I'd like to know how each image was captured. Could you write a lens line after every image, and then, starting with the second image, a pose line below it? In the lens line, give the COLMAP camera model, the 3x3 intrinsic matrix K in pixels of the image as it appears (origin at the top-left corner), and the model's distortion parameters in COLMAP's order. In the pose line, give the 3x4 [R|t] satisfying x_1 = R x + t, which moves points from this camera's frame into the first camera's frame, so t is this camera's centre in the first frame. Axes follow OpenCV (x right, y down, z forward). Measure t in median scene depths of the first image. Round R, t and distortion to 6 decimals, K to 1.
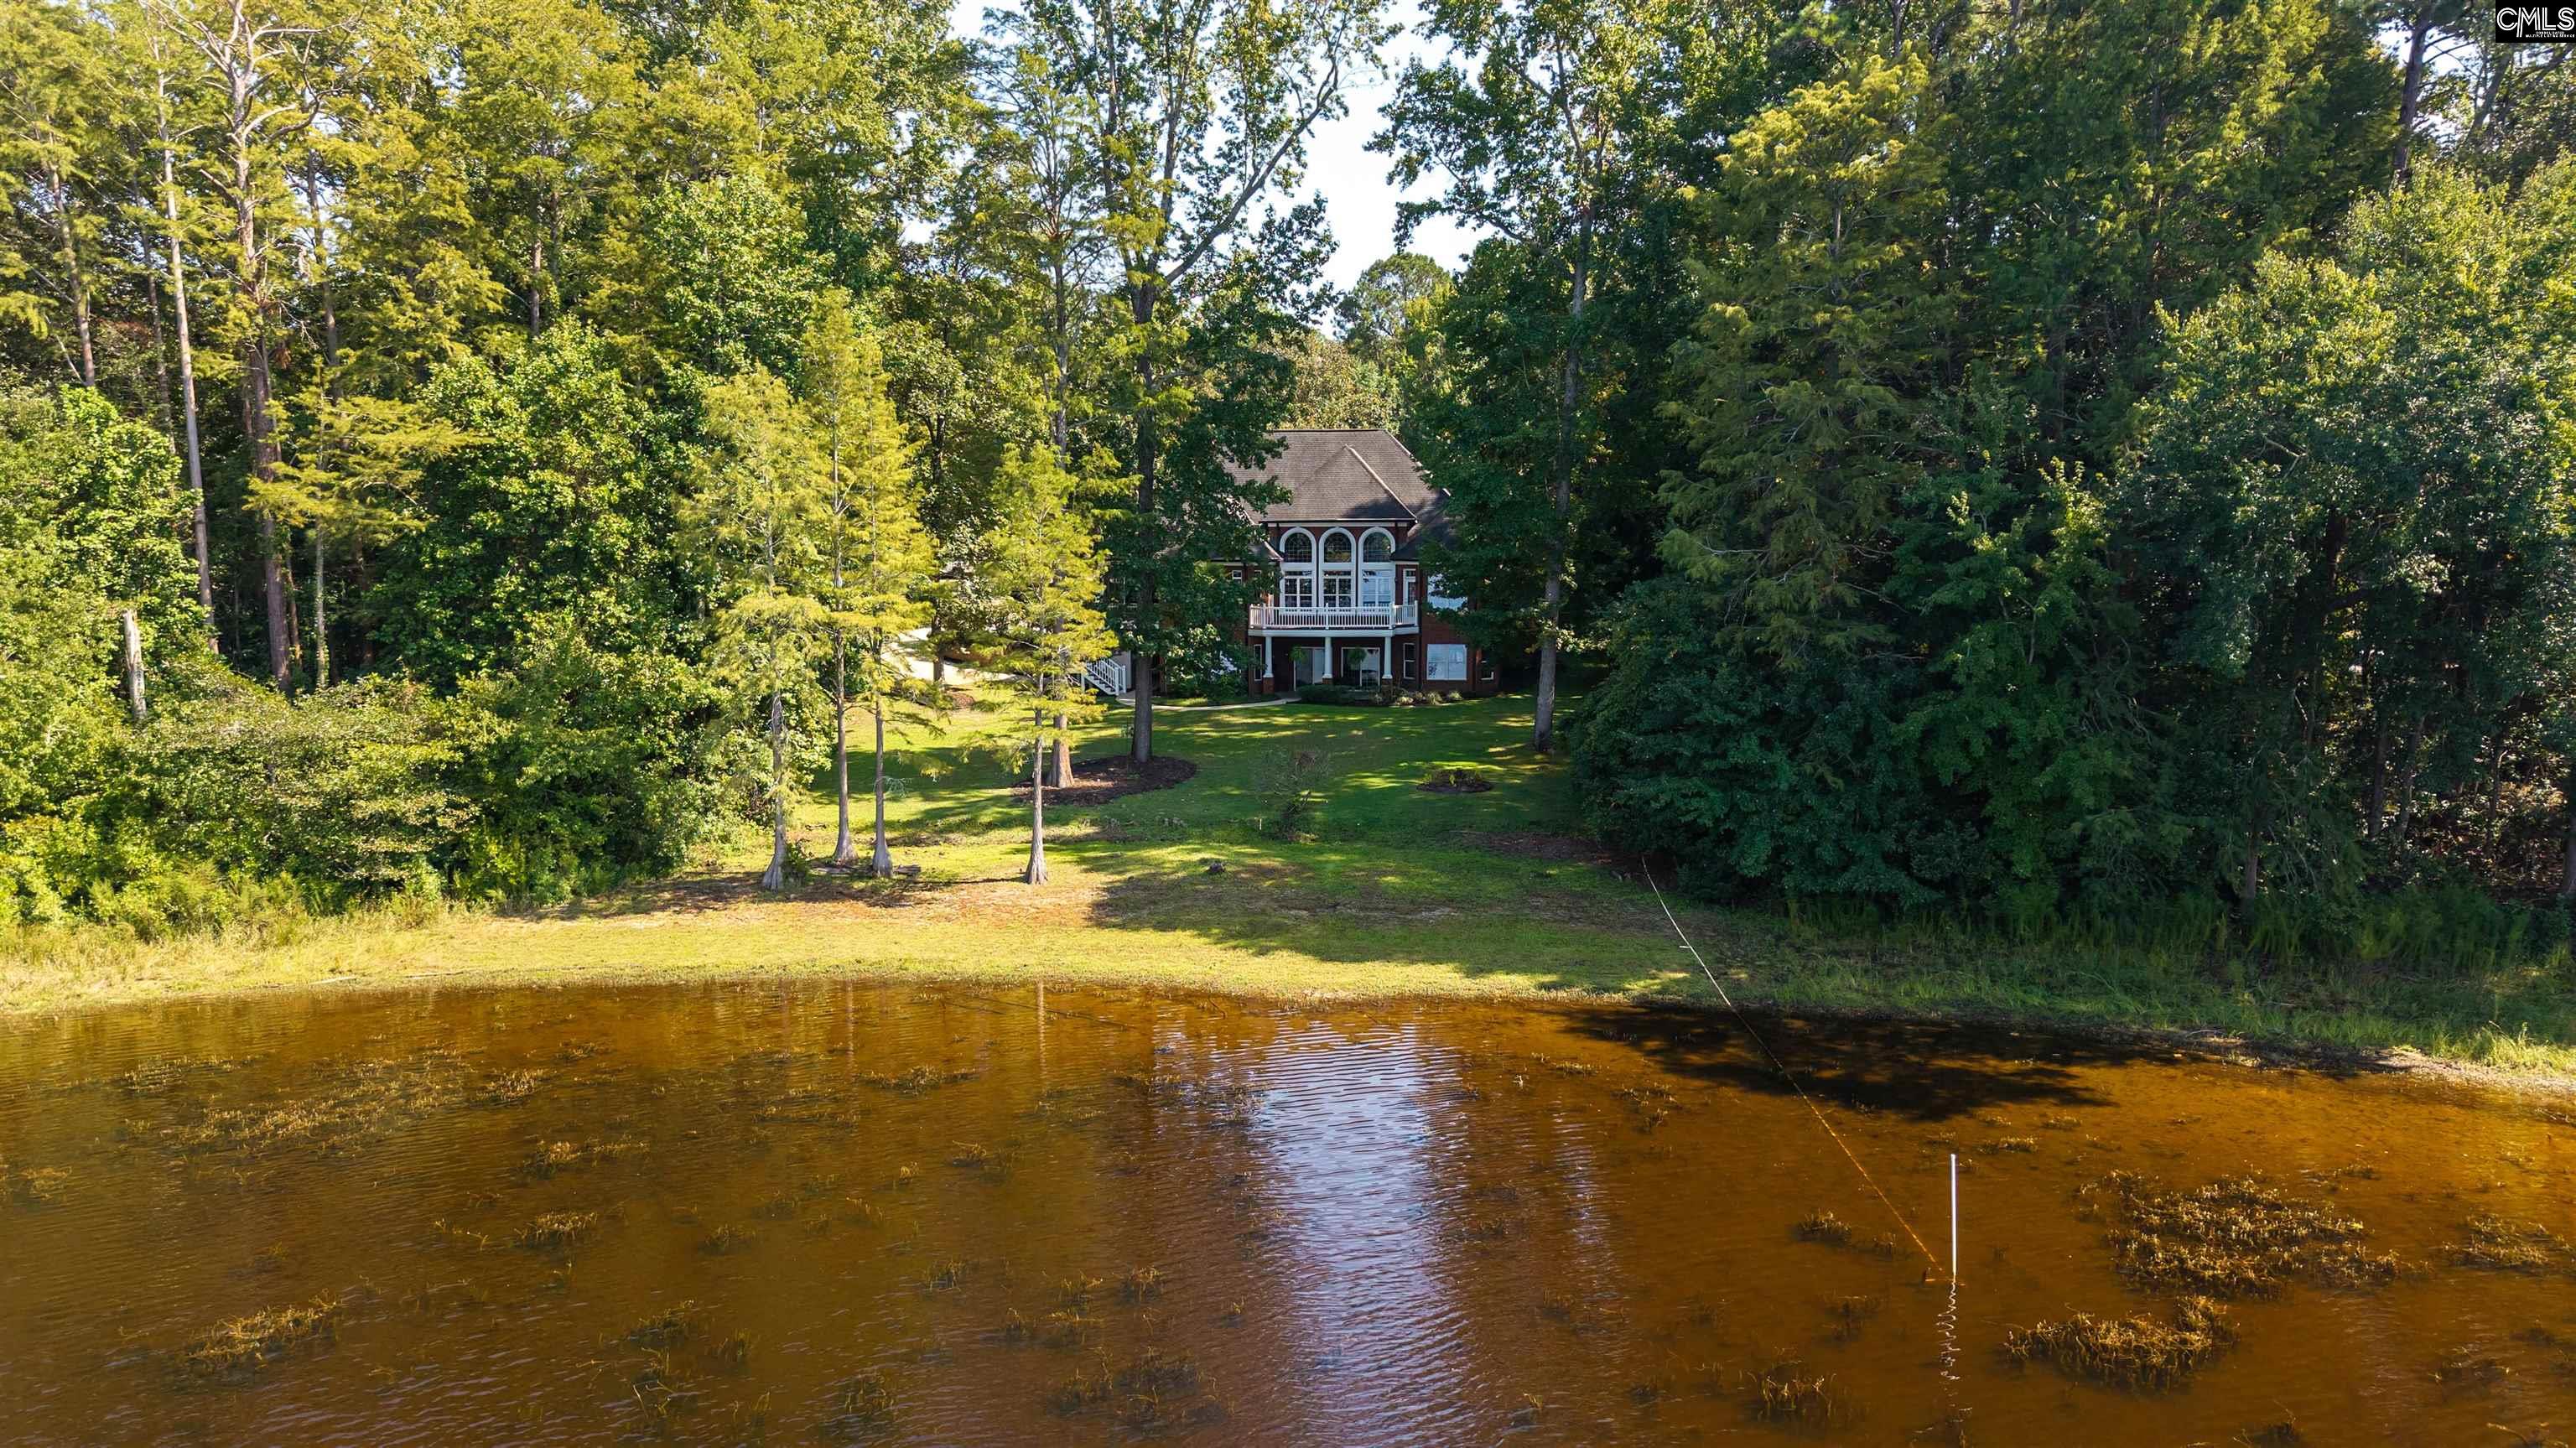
lens RADIAL K [[1756.9, 0, 1304.9], [0, 1756.9, 711.5], [0, 0, 1]] dist [0.026325, -0.032550]
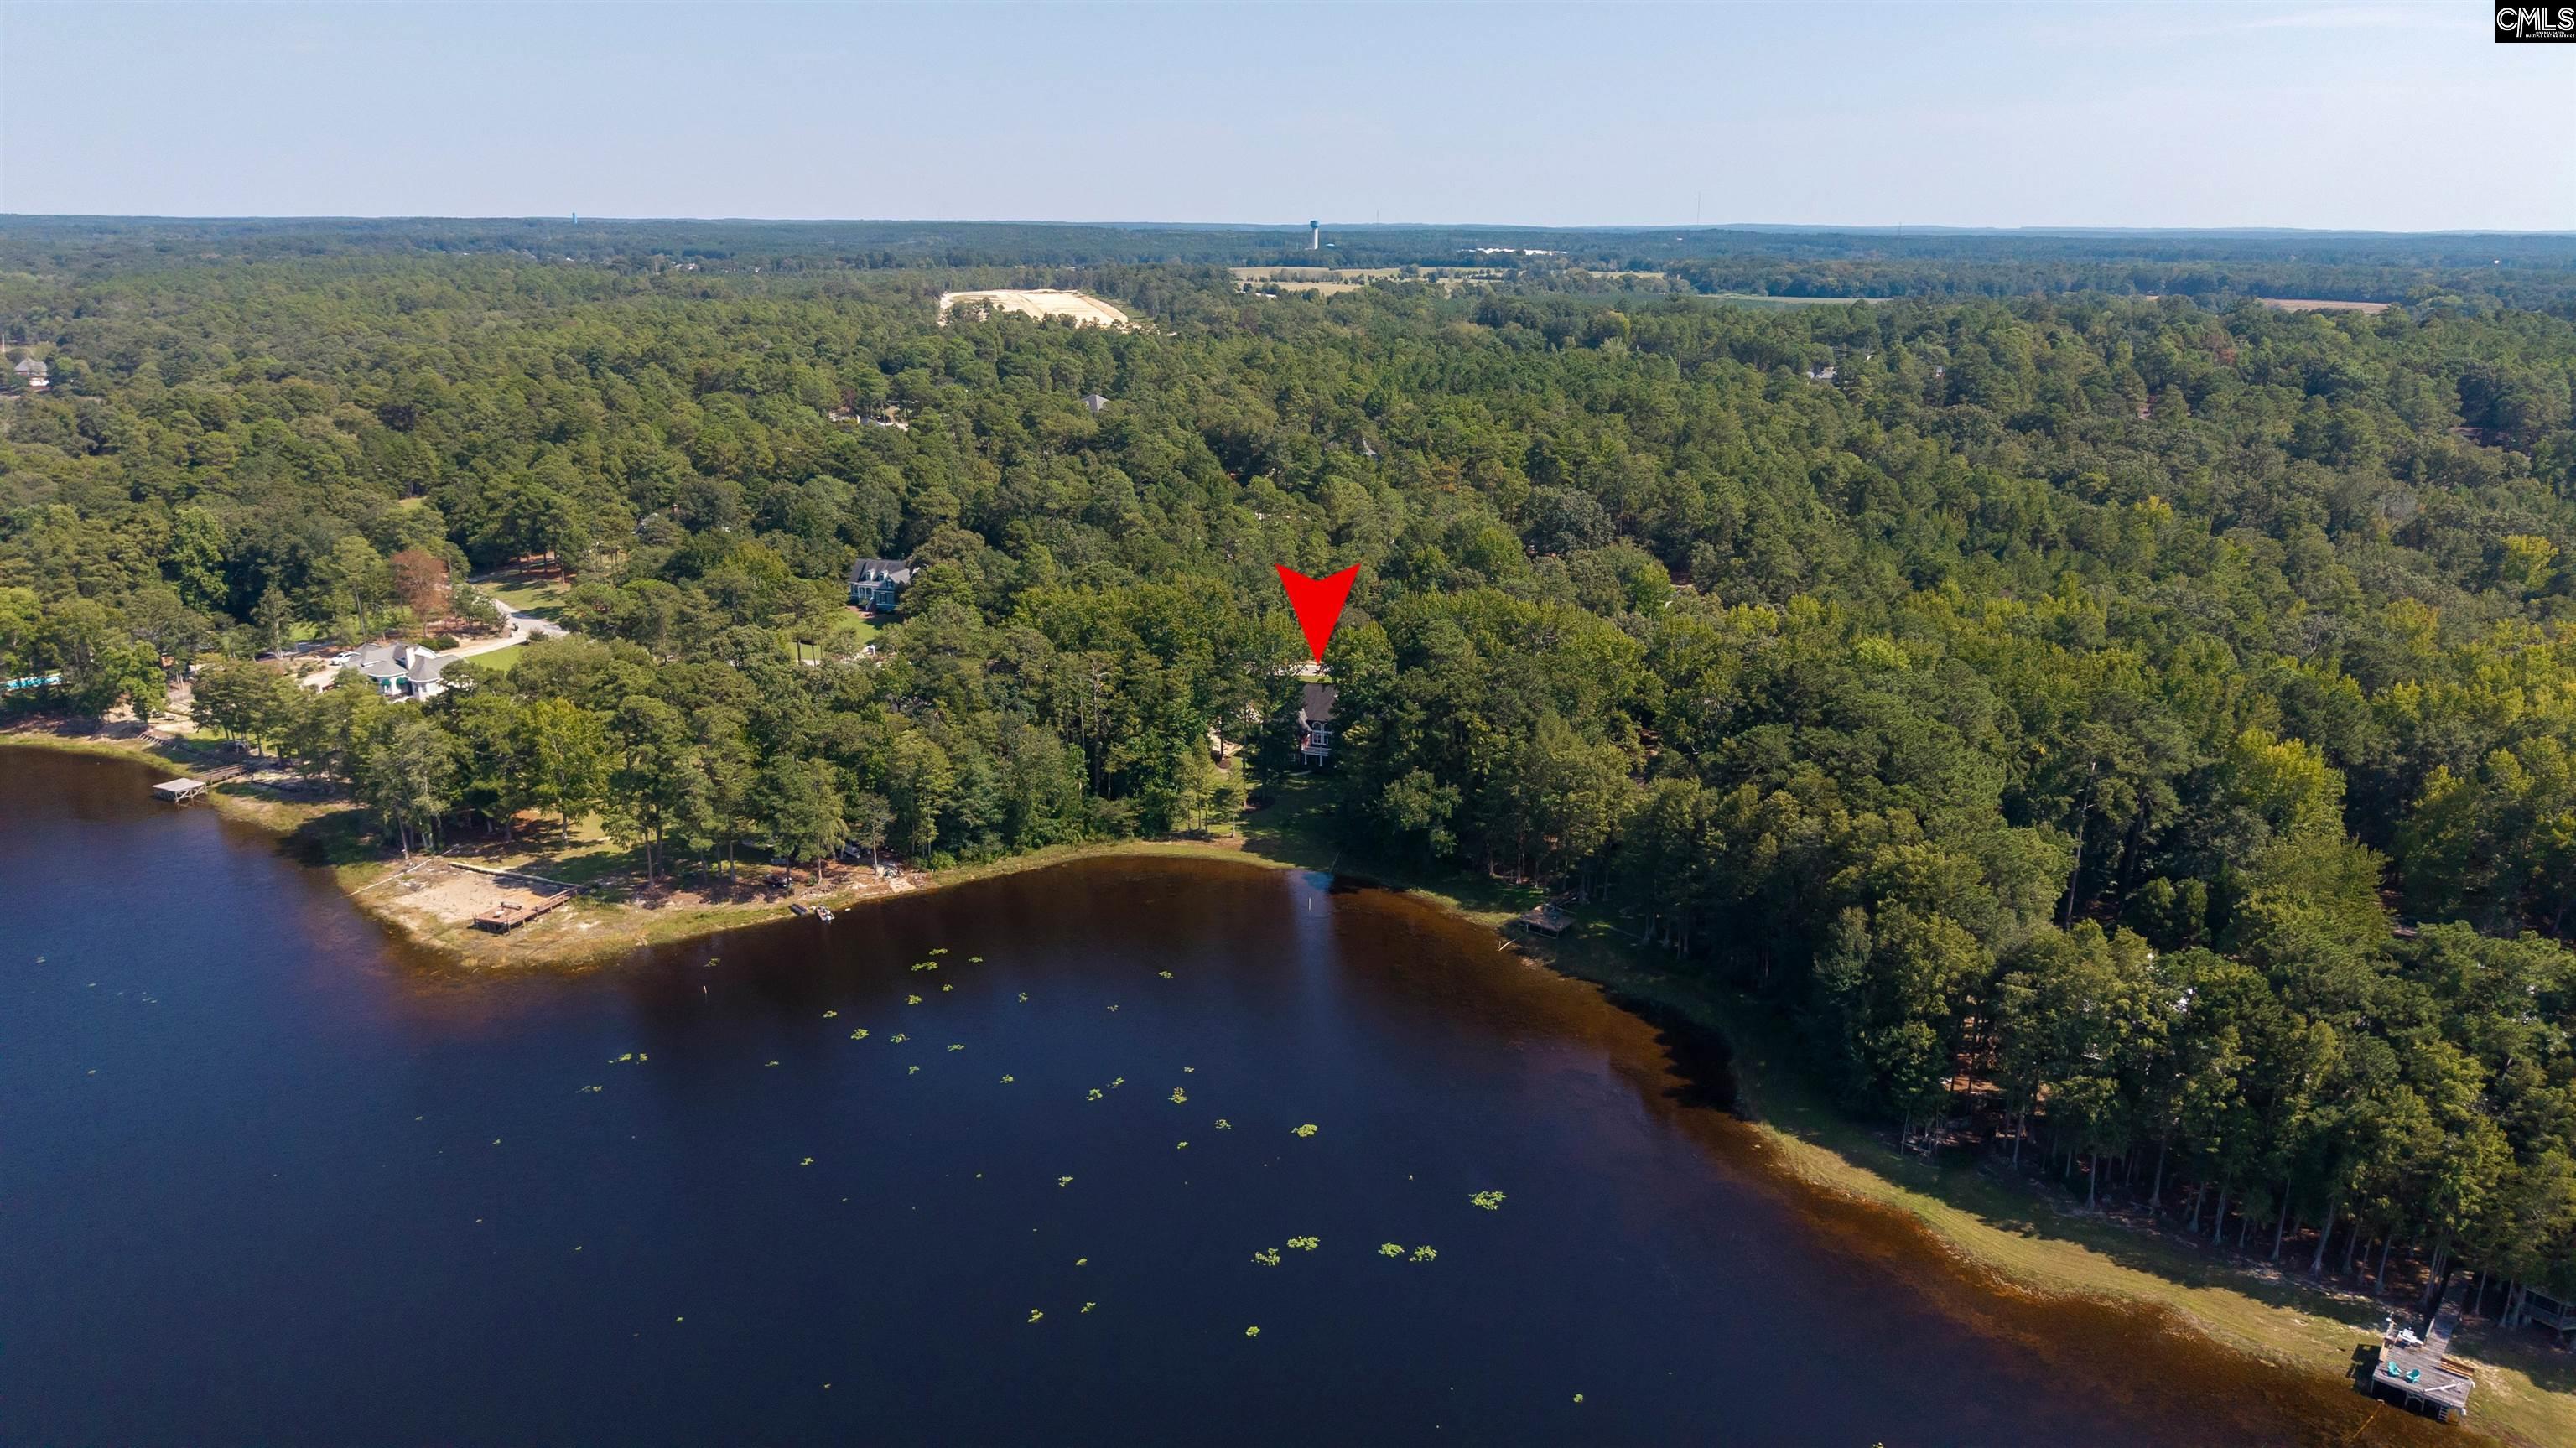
lens RADIAL K [[1756.9, 0, 1296.7], [0, 1756.9, 728.6], [0, 0, 1]] dist [0.026325, -0.032550]
pose [[0.980679, 0.057928, -0.186849, 1.028569], [-0.021645, 0.981417, 0.190664, -1.268104], [0.194421, -0.182936, 0.963709, -4.123704]]
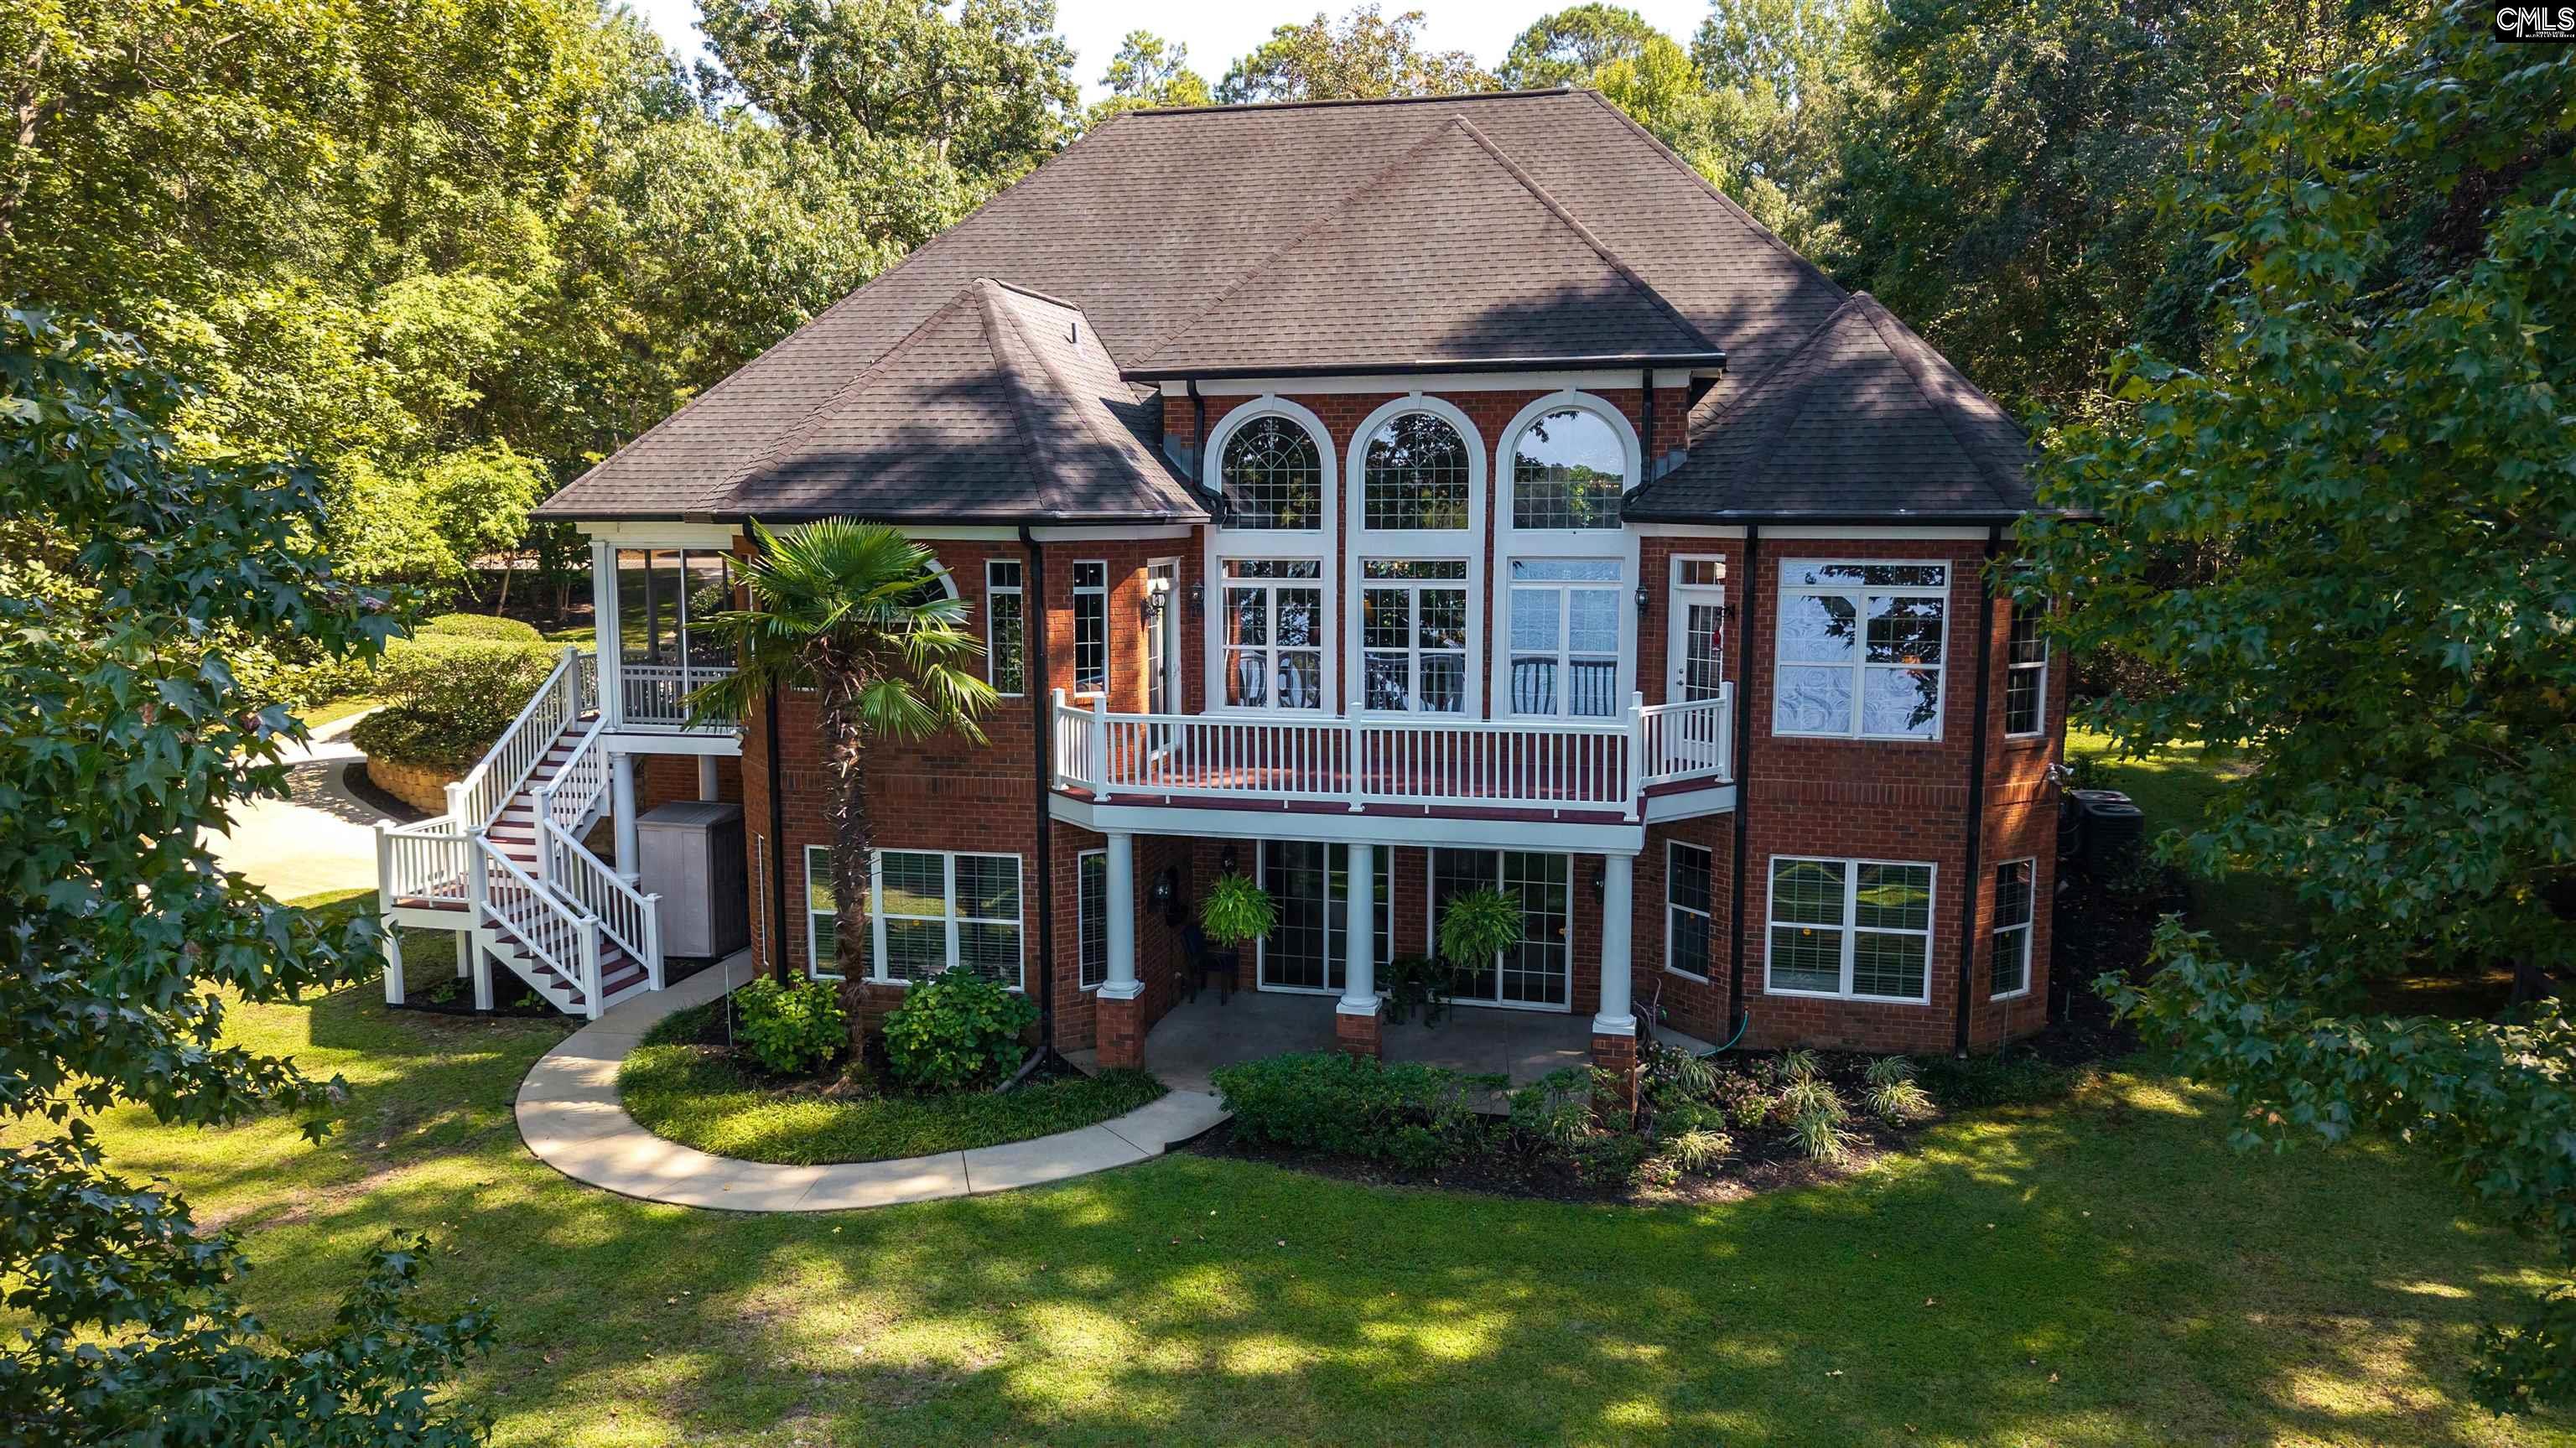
lens RADIAL K [[1756.9, 0, 1272.1], [0, 1756.9, 721.1], [0, 0, 1]] dist [0.026325, -0.032550]
pose [[0.994798, 0.011559, -0.101205, 0.037948], [-0.008861, 0.999594, 0.027068, -0.098869], [0.101477, -0.026030, 0.994497, 1.156971]]
